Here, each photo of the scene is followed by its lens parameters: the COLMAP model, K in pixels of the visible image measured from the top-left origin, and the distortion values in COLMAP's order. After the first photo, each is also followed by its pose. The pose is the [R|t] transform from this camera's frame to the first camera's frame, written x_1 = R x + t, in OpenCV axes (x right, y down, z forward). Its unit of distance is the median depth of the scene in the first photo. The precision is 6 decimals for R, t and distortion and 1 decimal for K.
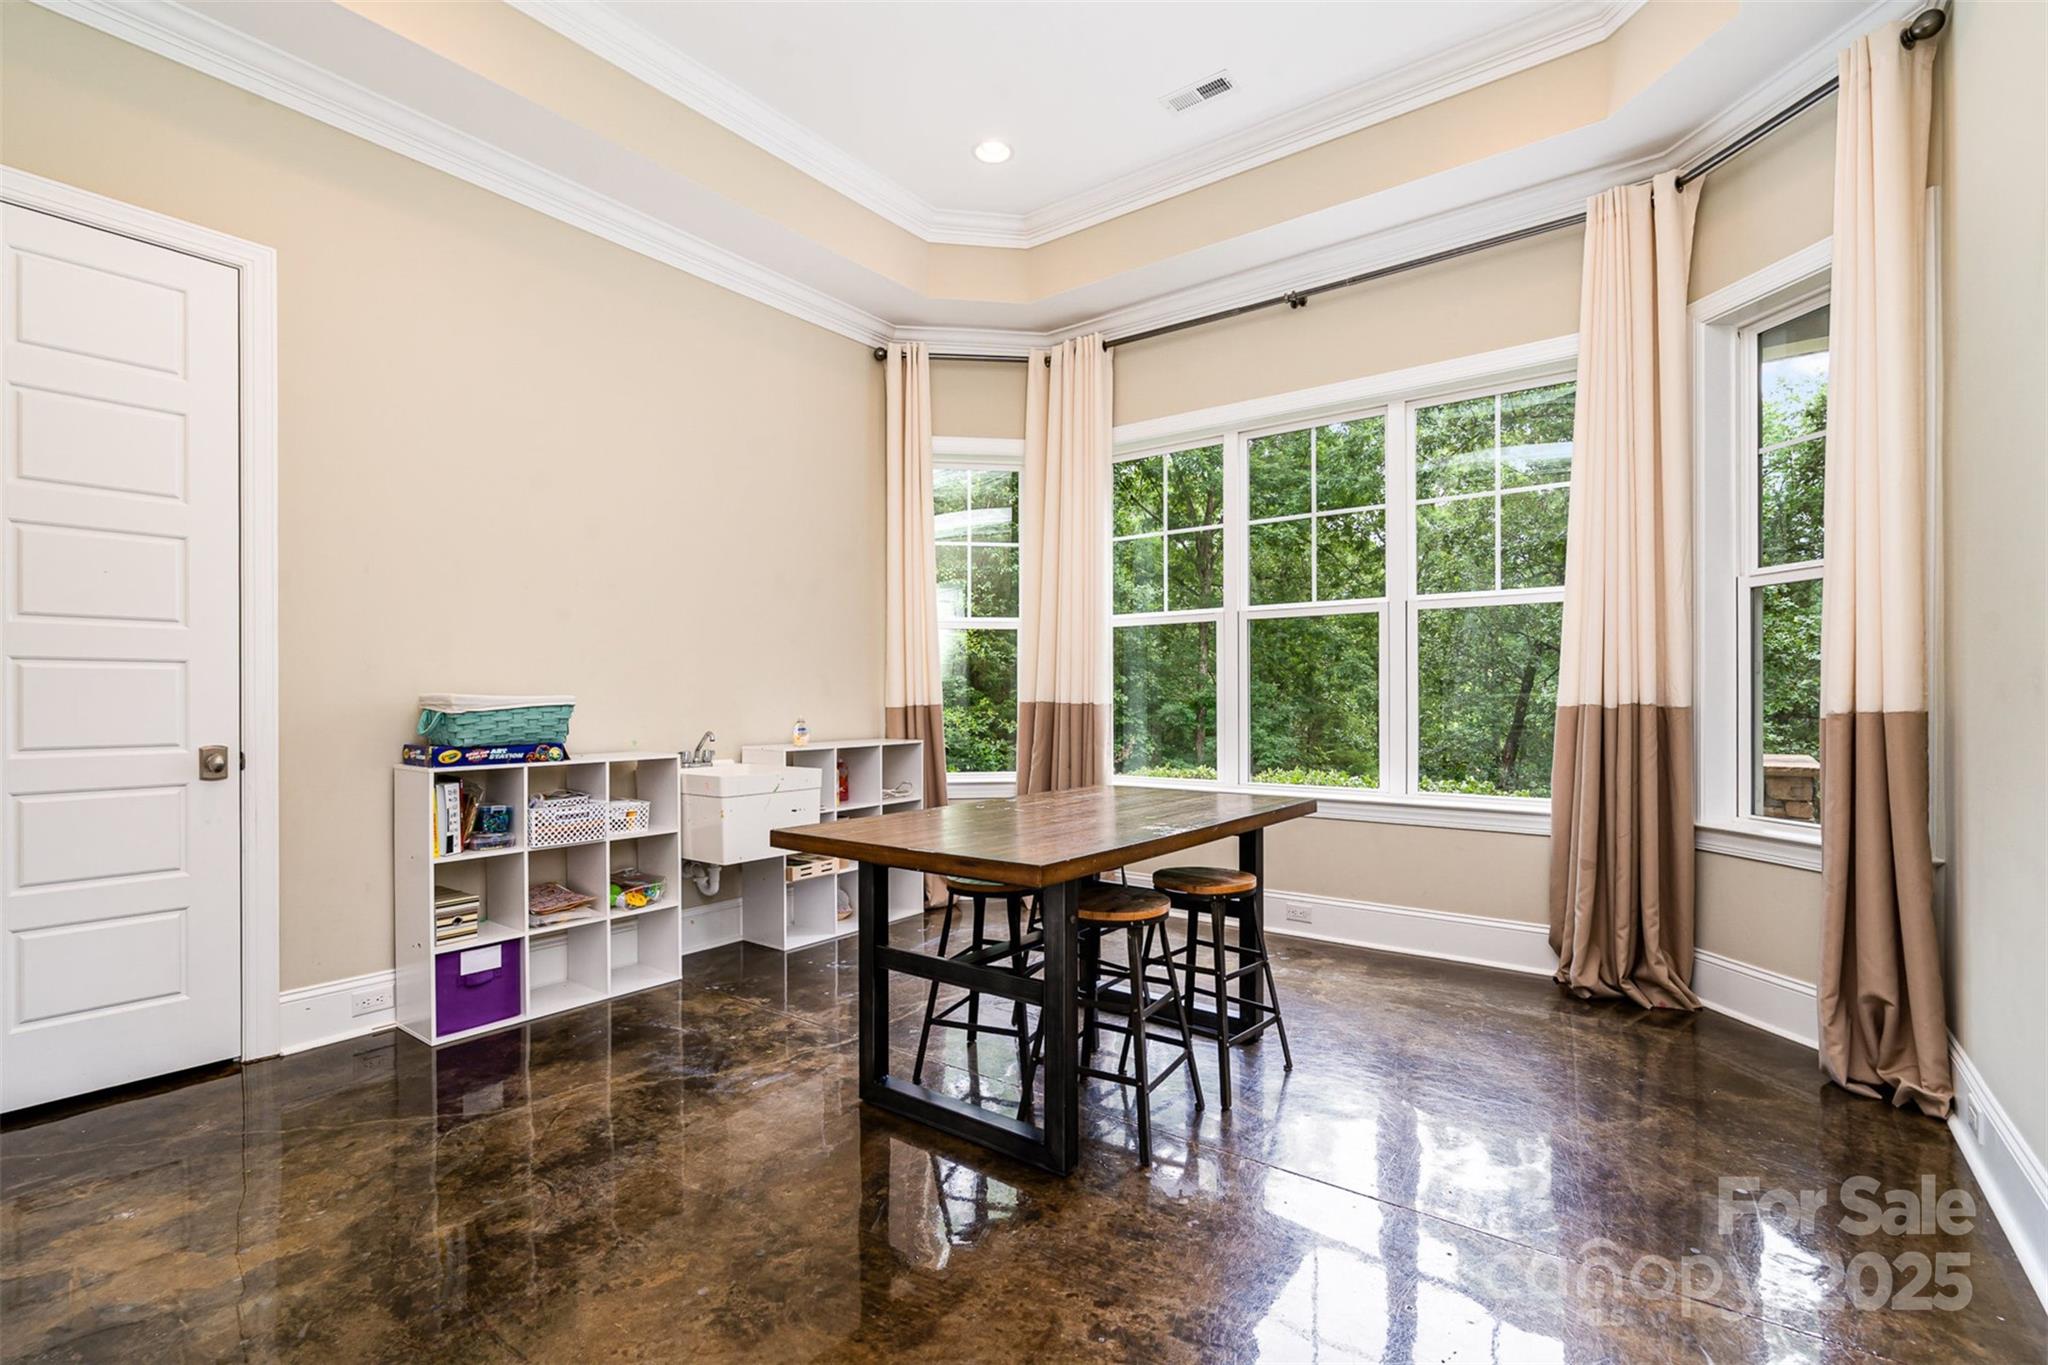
lens RADIAL K [[926.2, 0, 1026.6], [0, 926.2, 689.2], [0, 0, 1]] dist [-0.002109, -0.000158]
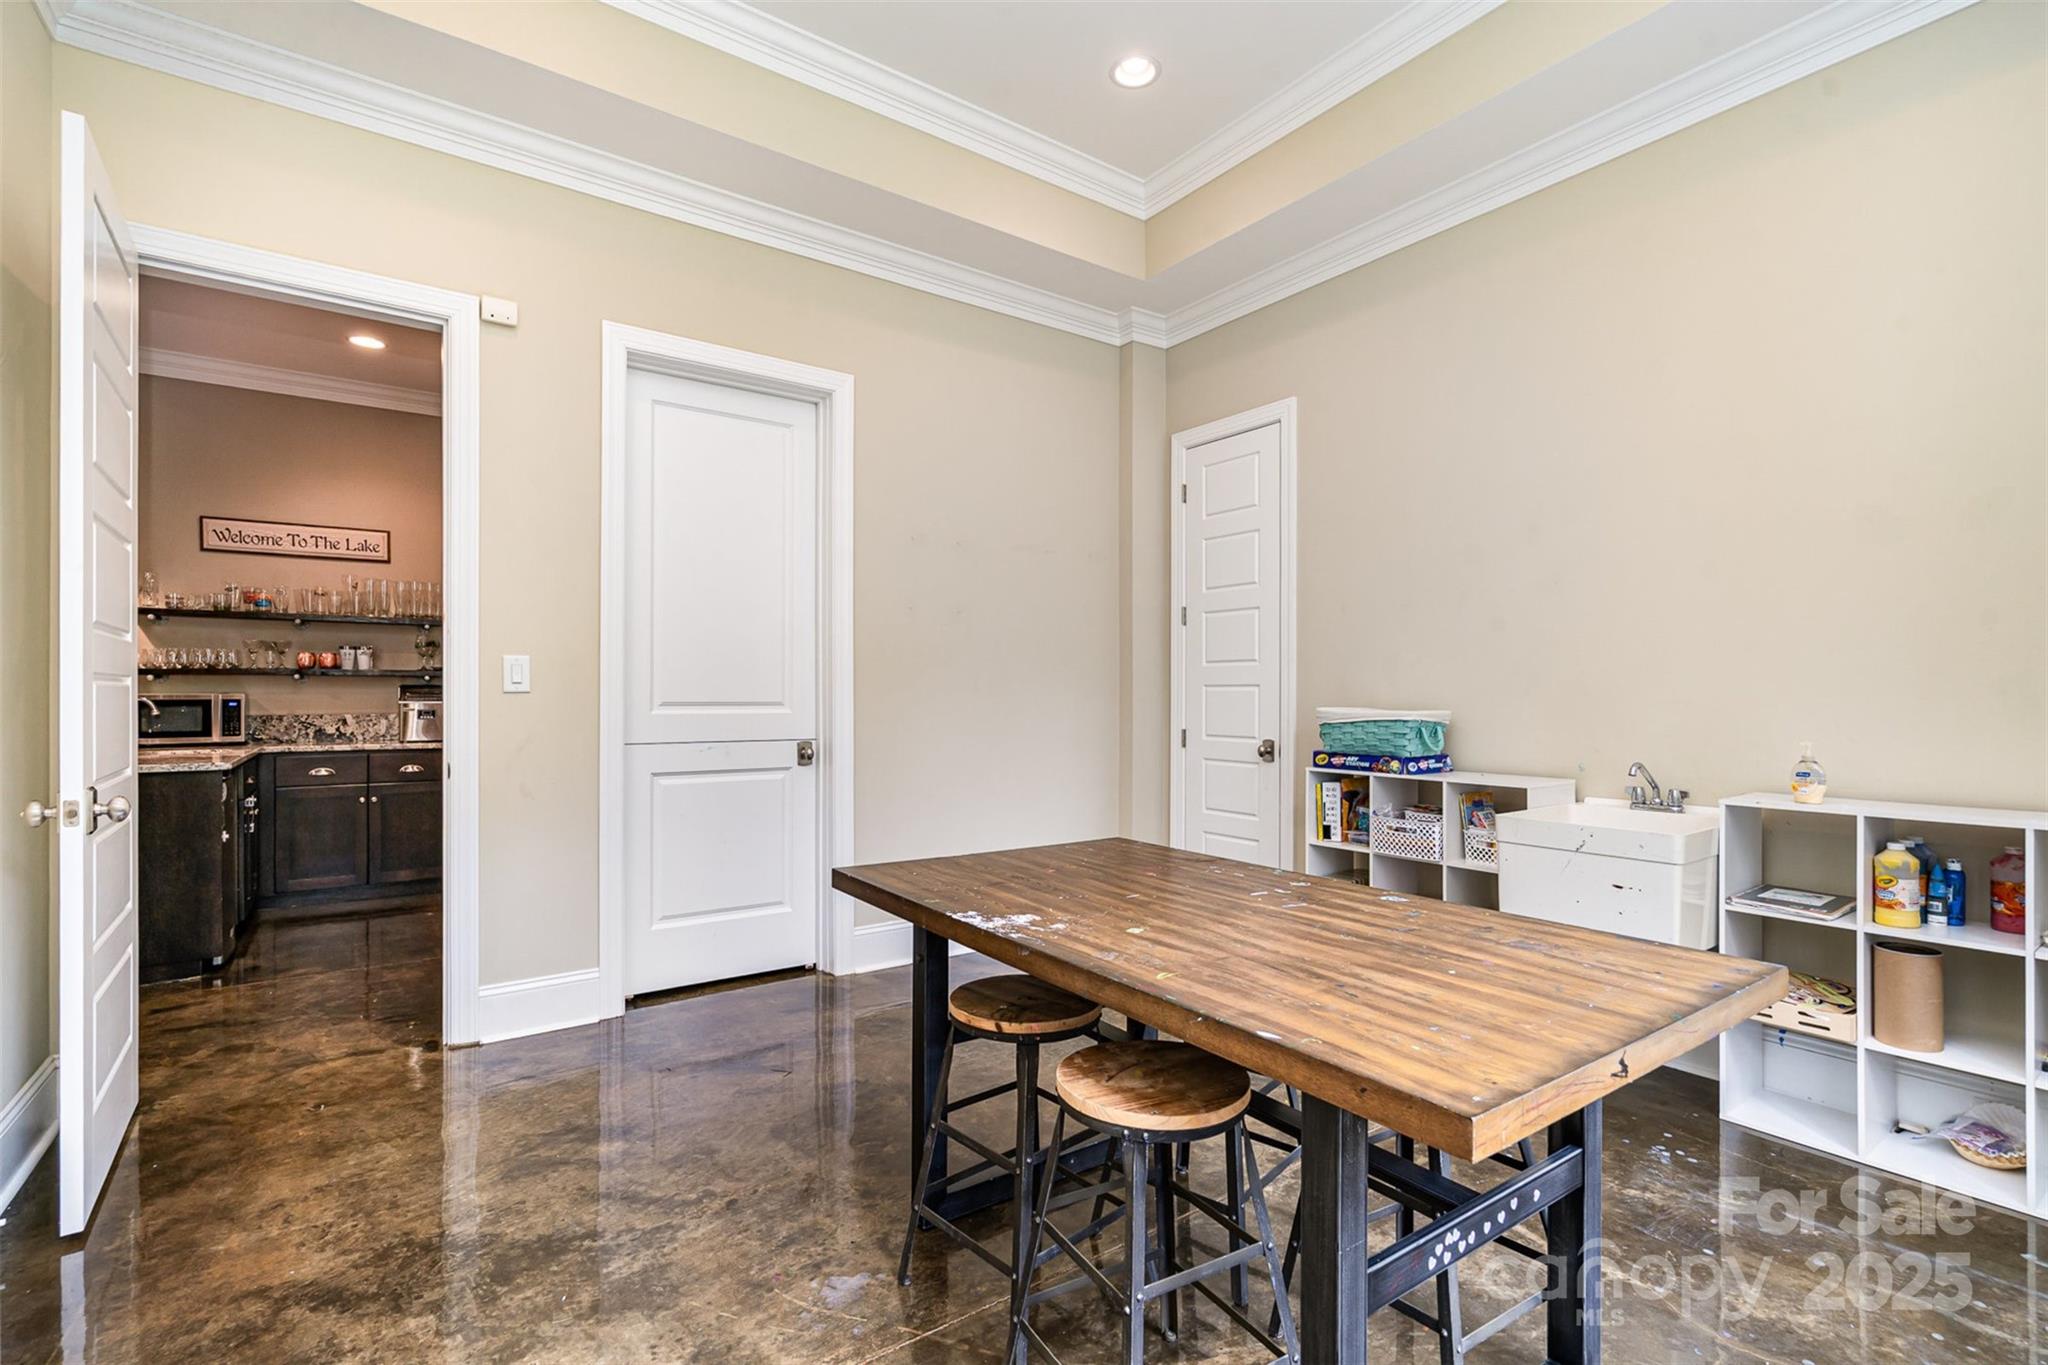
lens RADIAL K [[926.2, 0, 1026.6], [0, 926.2, 689.2], [0, 0, 1]] dist [-0.002109, -0.000158]
pose [[-0.294006, -0.005996, -0.955785, 0.639934], [-0.000572, 0.999981, -0.006097, -0.011470], [0.955803, -0.001245, -0.294004, 0.962161]]
